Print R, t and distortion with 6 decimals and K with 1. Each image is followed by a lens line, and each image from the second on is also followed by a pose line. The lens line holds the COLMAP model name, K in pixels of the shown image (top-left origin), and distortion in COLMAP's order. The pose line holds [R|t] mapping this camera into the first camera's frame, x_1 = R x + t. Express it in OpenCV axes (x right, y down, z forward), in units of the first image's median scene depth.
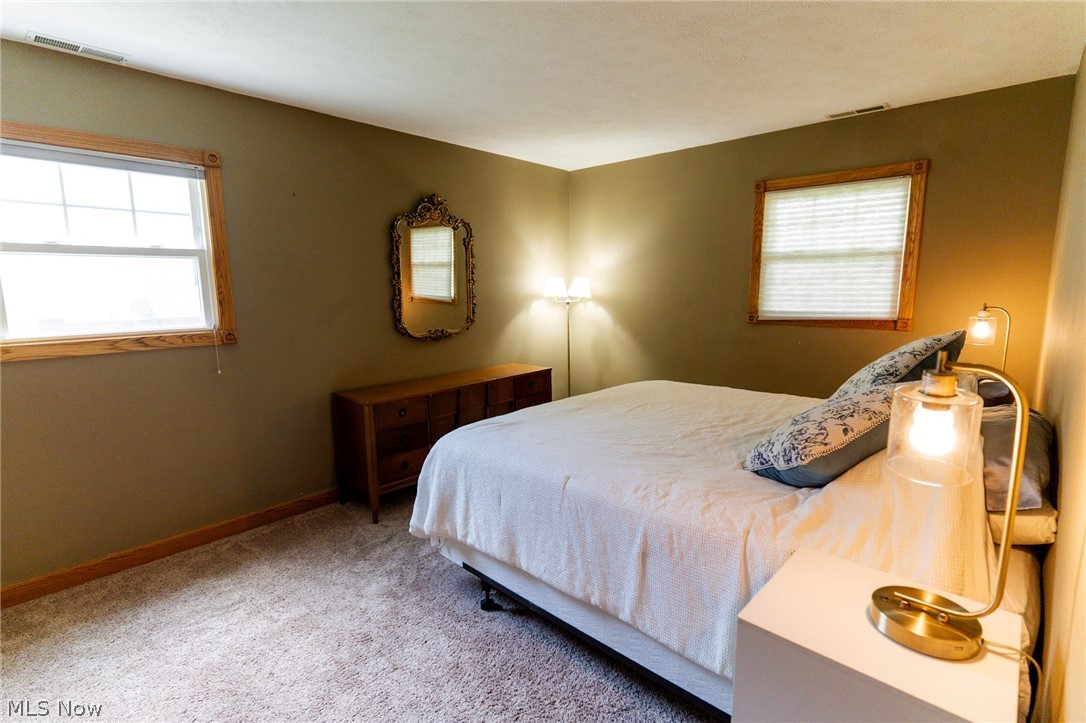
lens RADIAL K [[525.6, 0, 543.0], [0, 525.6, 361.5], [0, 0, 1]] dist [0.013043, -0.000343]
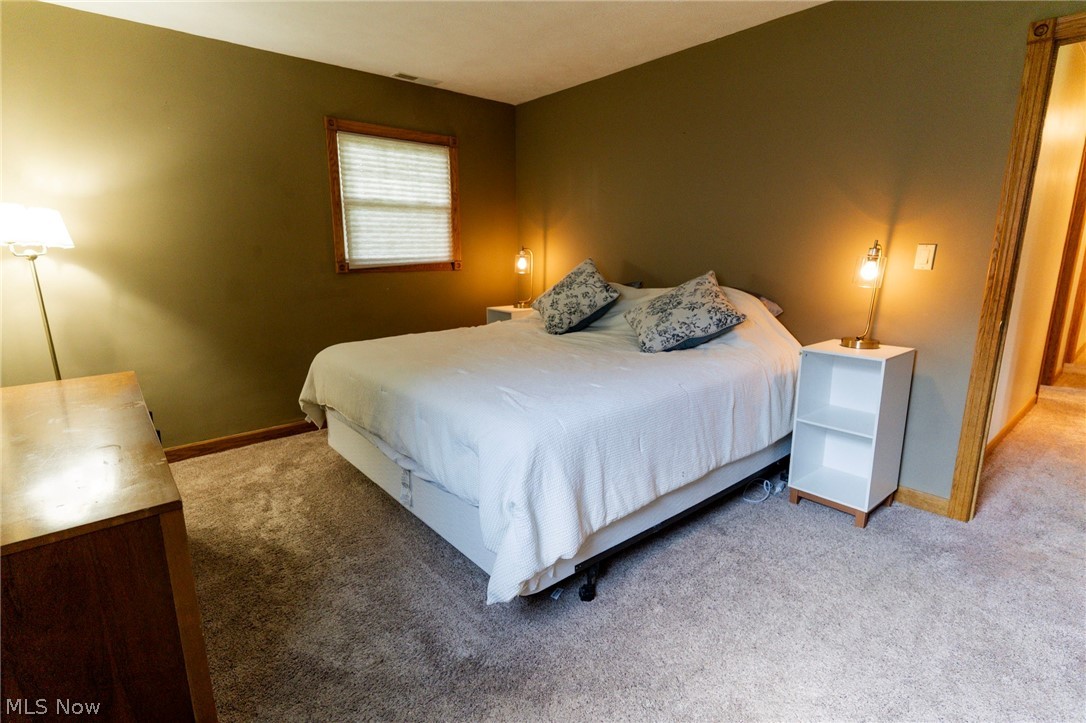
lens RADIAL K [[525.6, 0, 543.0], [0, 525.6, 361.5], [0, 0, 1]] dist [0.013043, -0.000343]
pose [[0.123715, -0.200864, 0.971776, -0.554784], [0.151849, 0.971597, 0.181496, -0.039397], [-0.980631, 0.125110, 0.150703, 0.580954]]
